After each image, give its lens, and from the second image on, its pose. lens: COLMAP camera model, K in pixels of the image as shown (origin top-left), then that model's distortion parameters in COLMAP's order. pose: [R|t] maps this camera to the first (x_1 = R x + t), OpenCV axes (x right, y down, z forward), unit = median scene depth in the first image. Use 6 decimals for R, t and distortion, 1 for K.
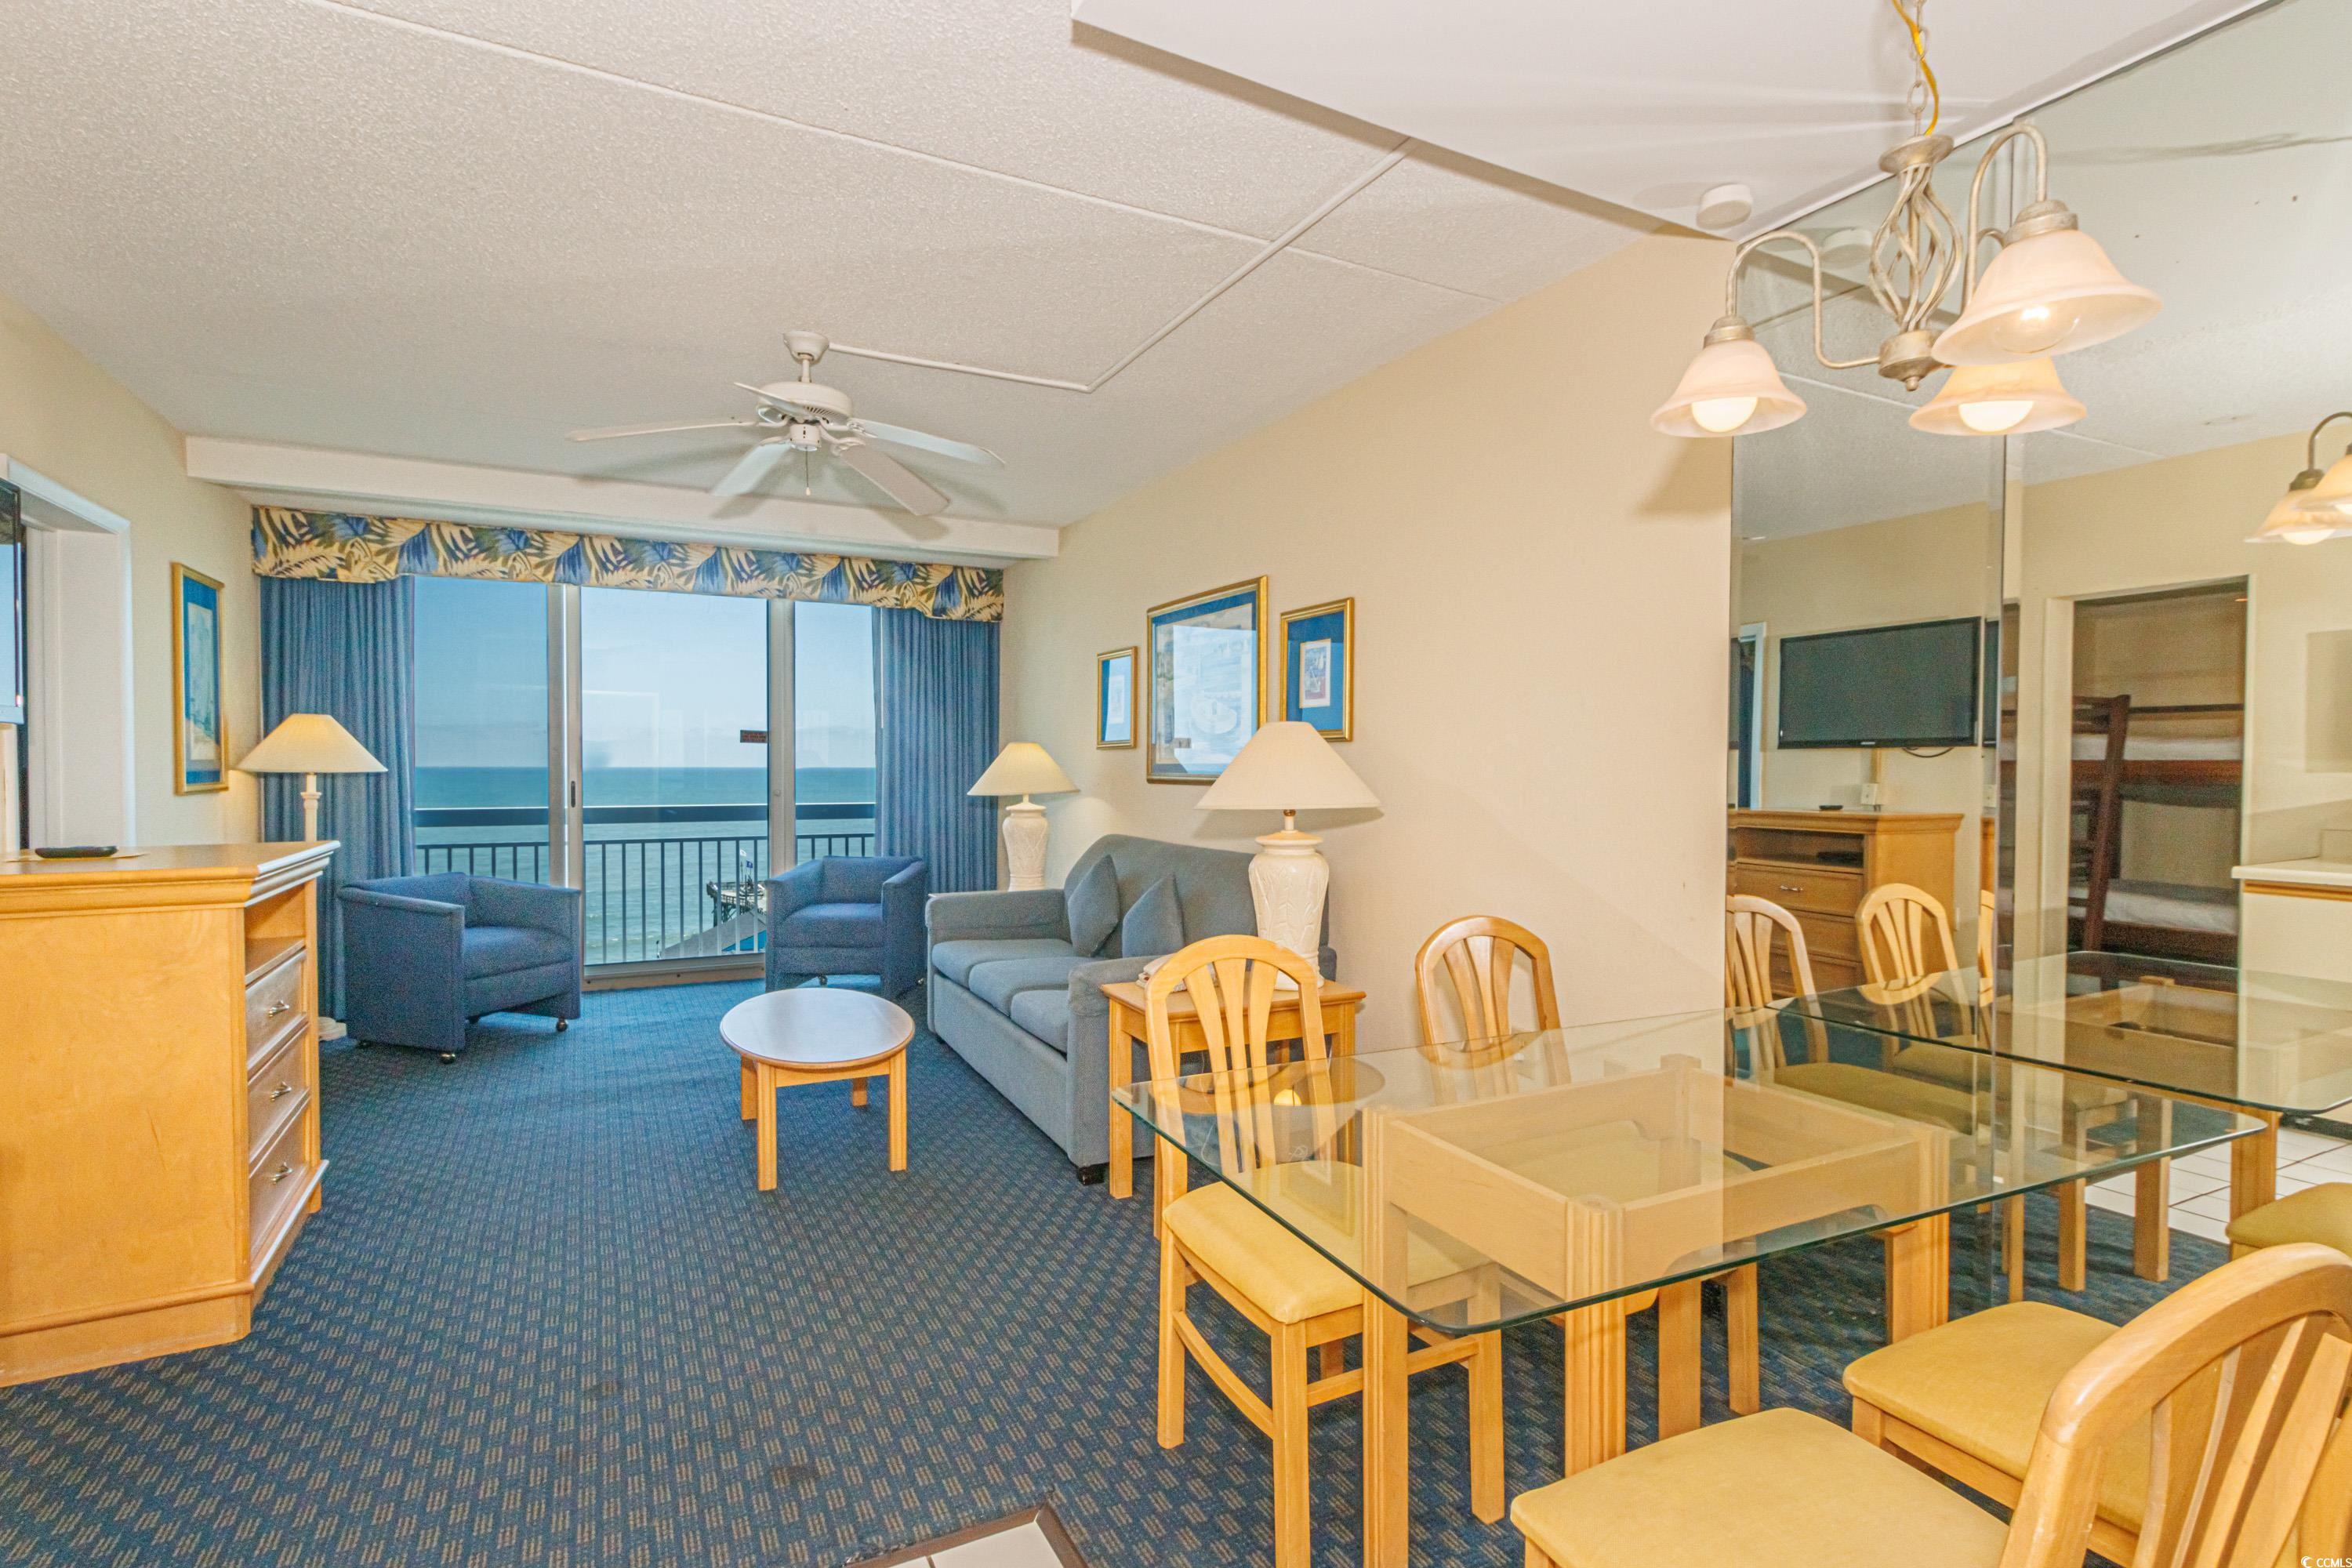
lens RADIAL K [[1081.7, 0, 1154.4], [0, 1081.7, 791.0], [0, 0, 1]] dist [0.005408, -0.000015]
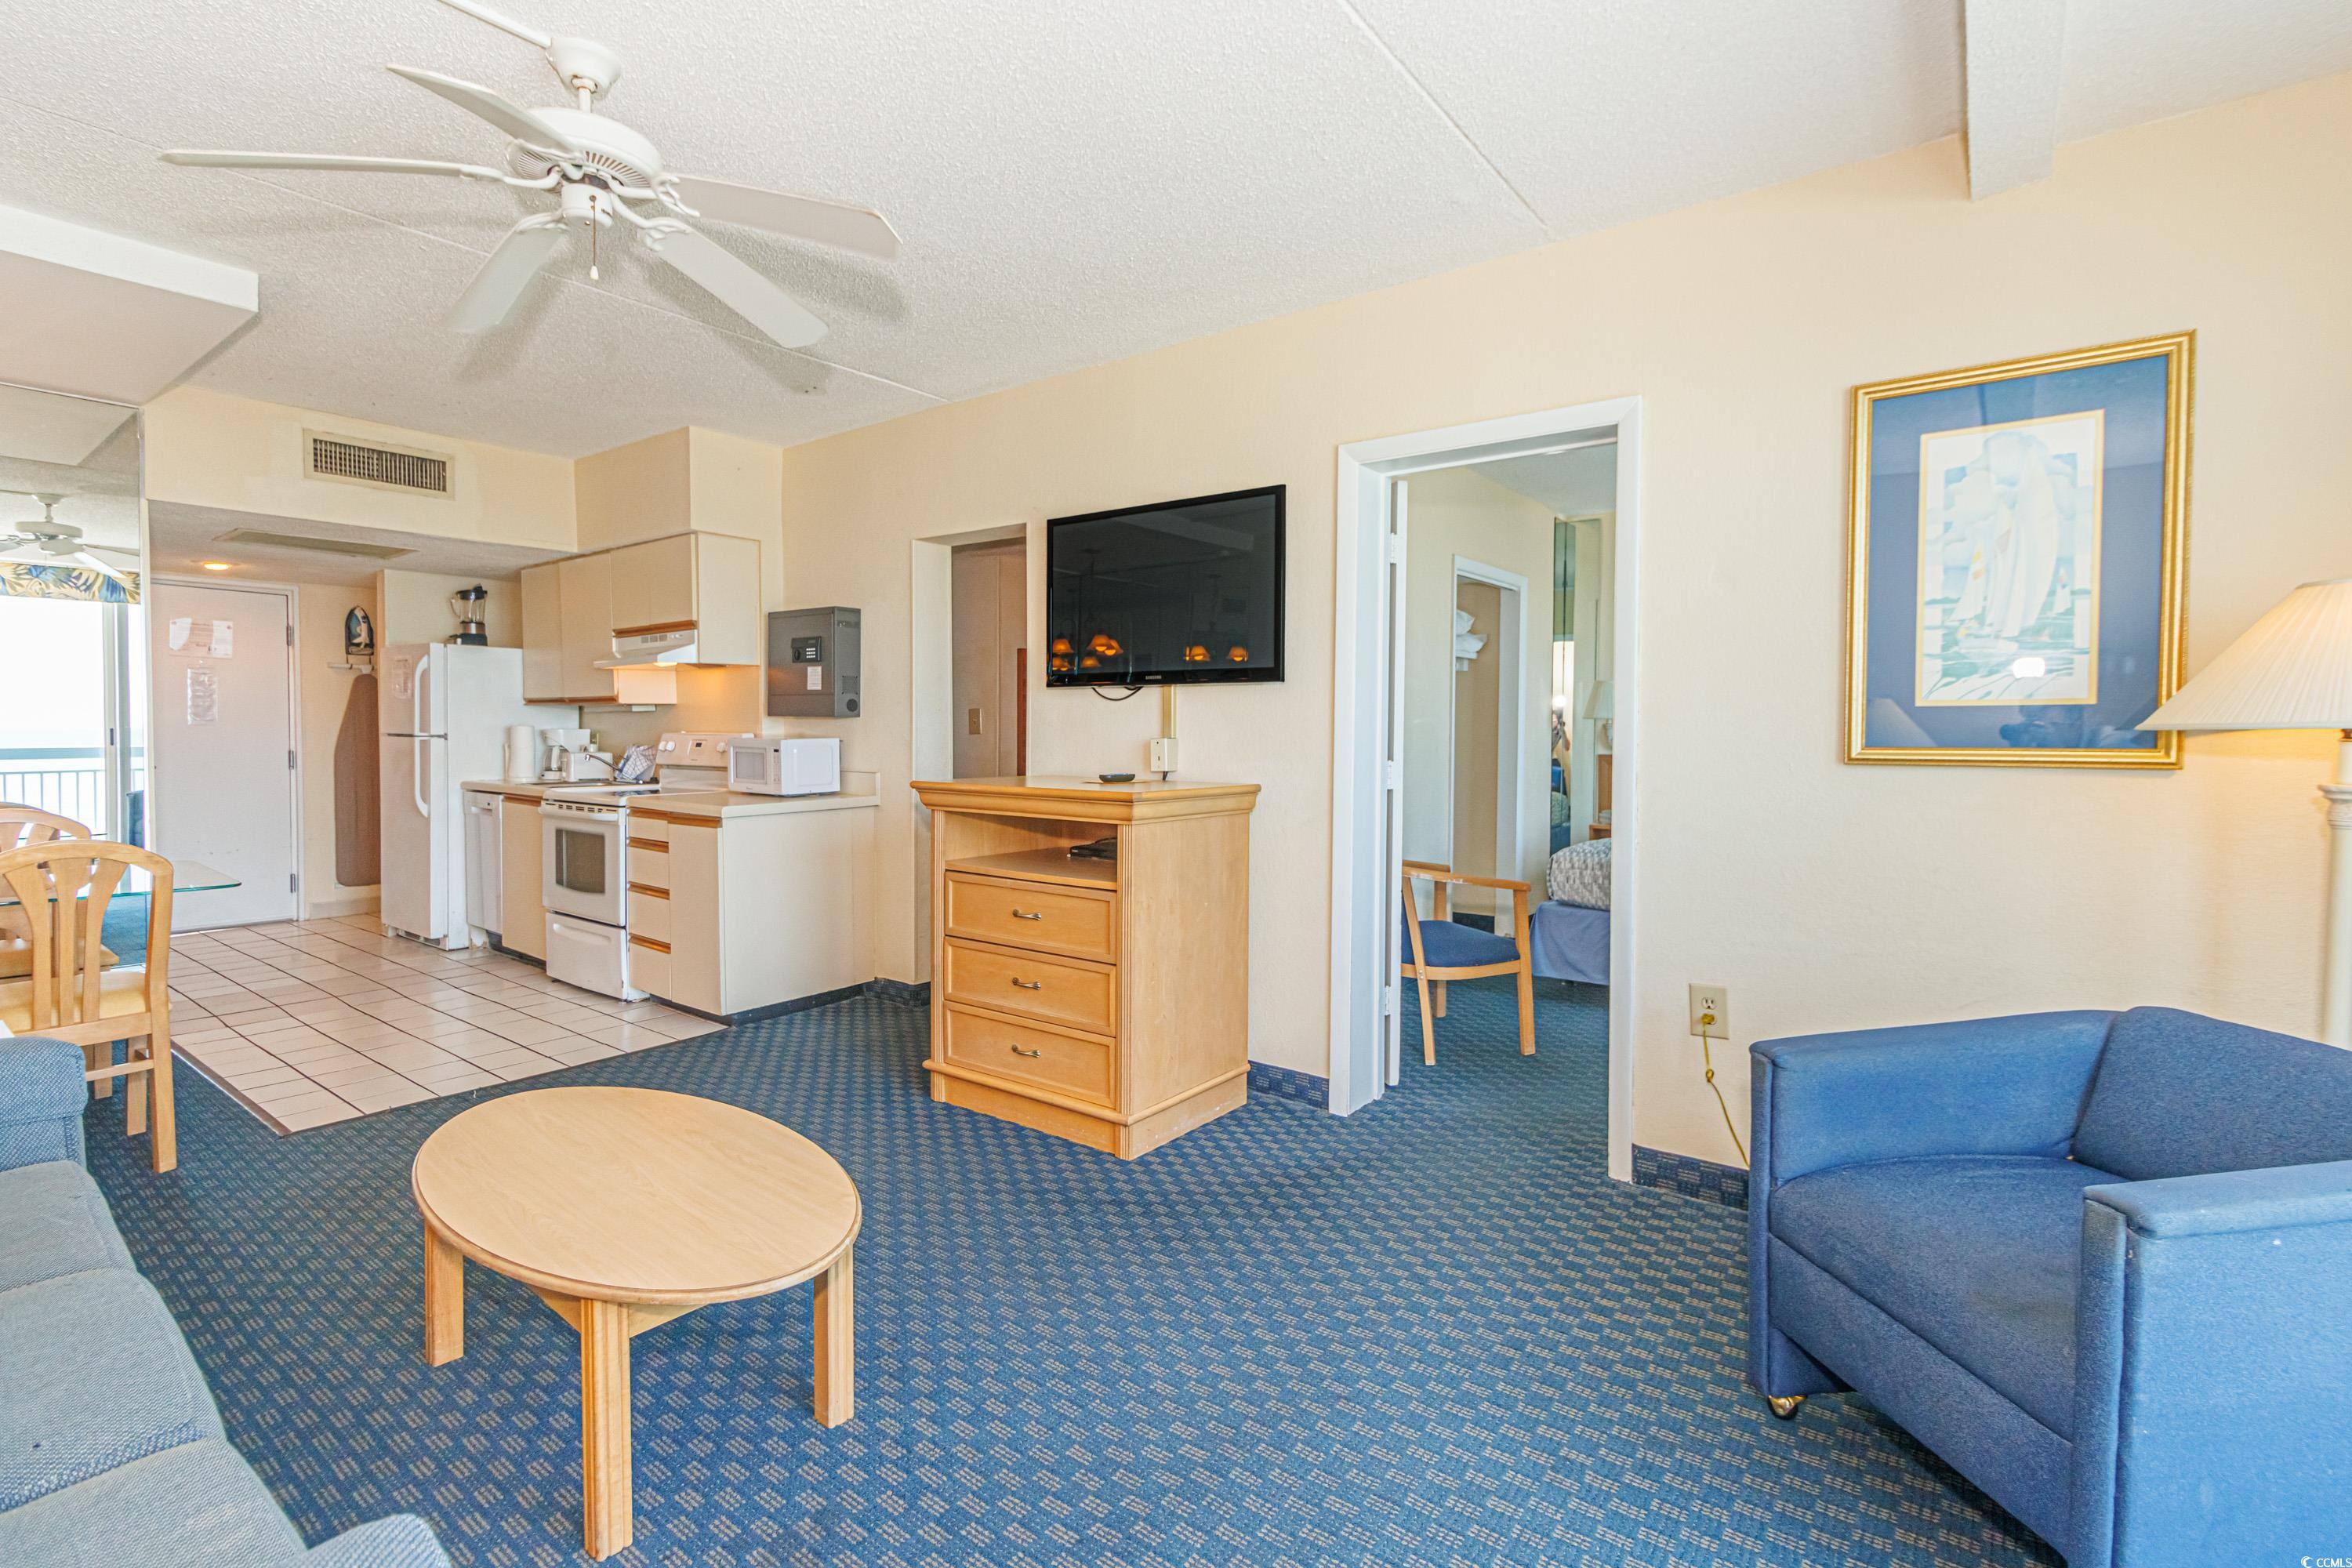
lens RADIAL K [[1081.7, 0, 1155.8], [0, 1081.7, 759.9], [0, 0, 1]] dist [0.005408, -0.000015]
pose [[-0.905603, 0.006003, -0.424084, -0.218953], [-0.018629, 0.998372, 0.053914, -0.019119], [0.423717, 0.056725, -0.904017, 1.089804]]
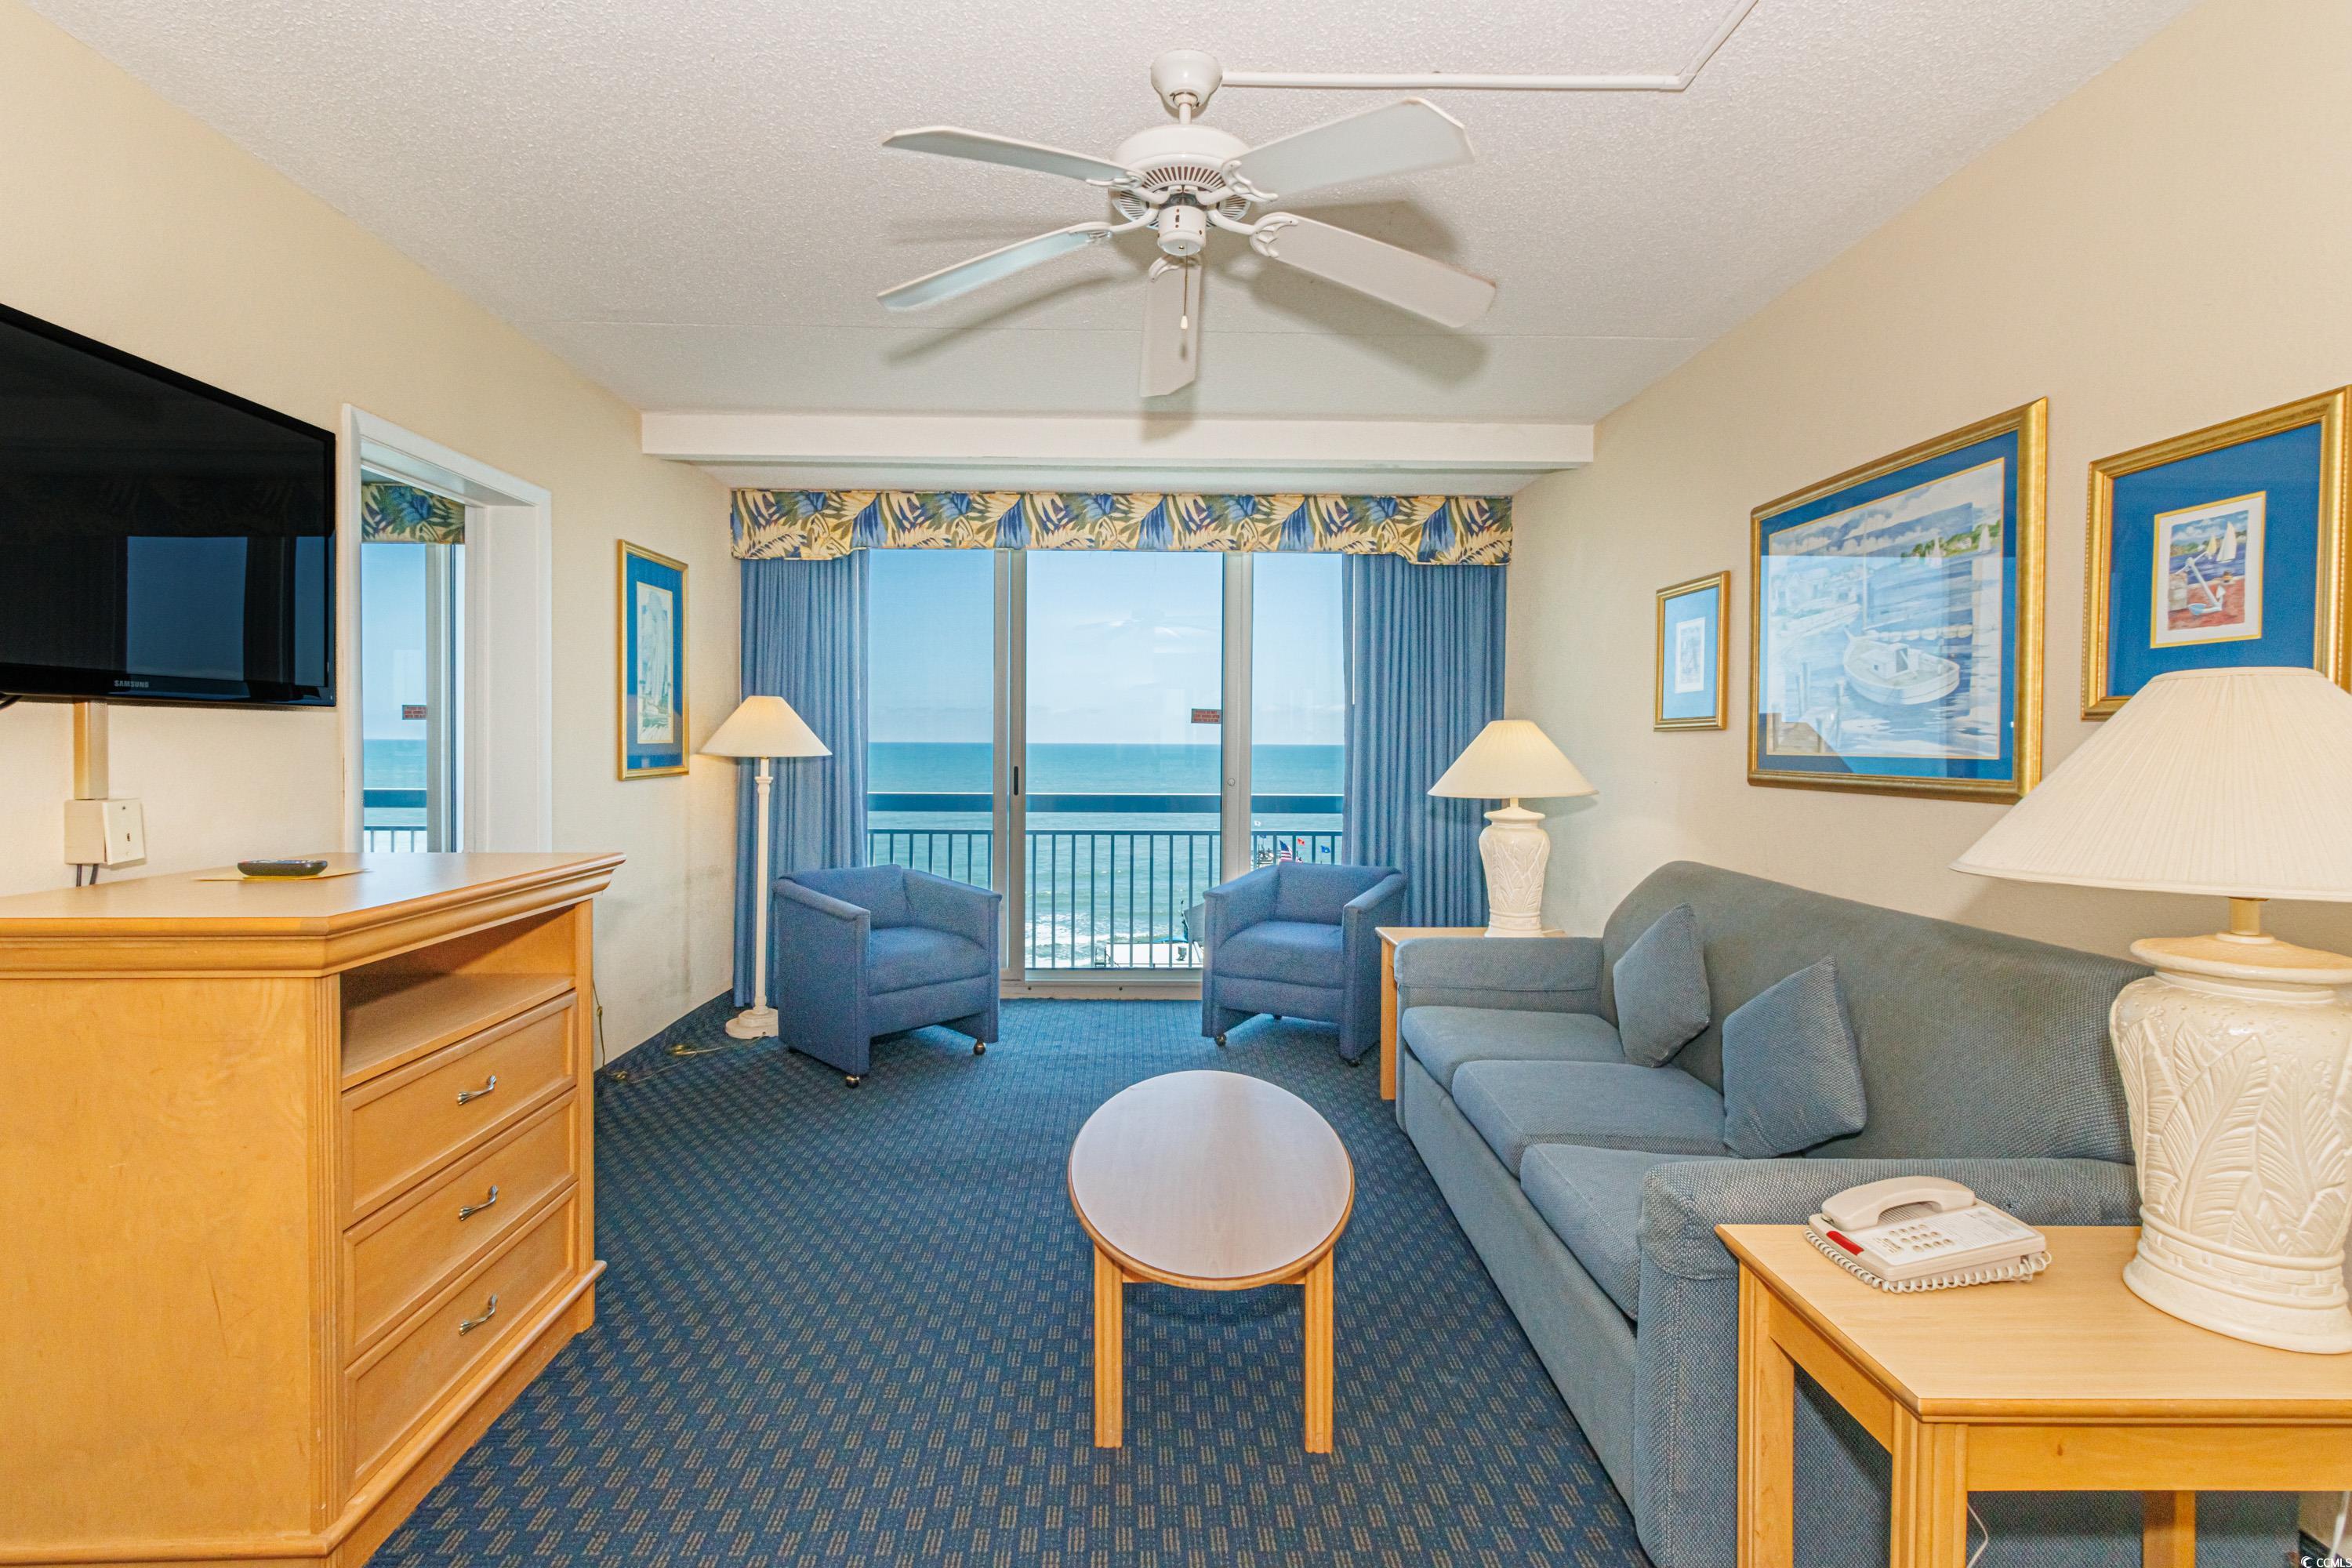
lens RADIAL K [[1081.7, 0, 1152.7], [0, 1081.7, 751.3], [0, 0, 1]] dist [0.005408, -0.000015]
pose [[0.897503, 0.007187, -0.440949, -0.038260], [-0.014752, 0.999797, -0.013731, -0.012565], [0.440761, 0.018829, 0.897427, 0.267975]]
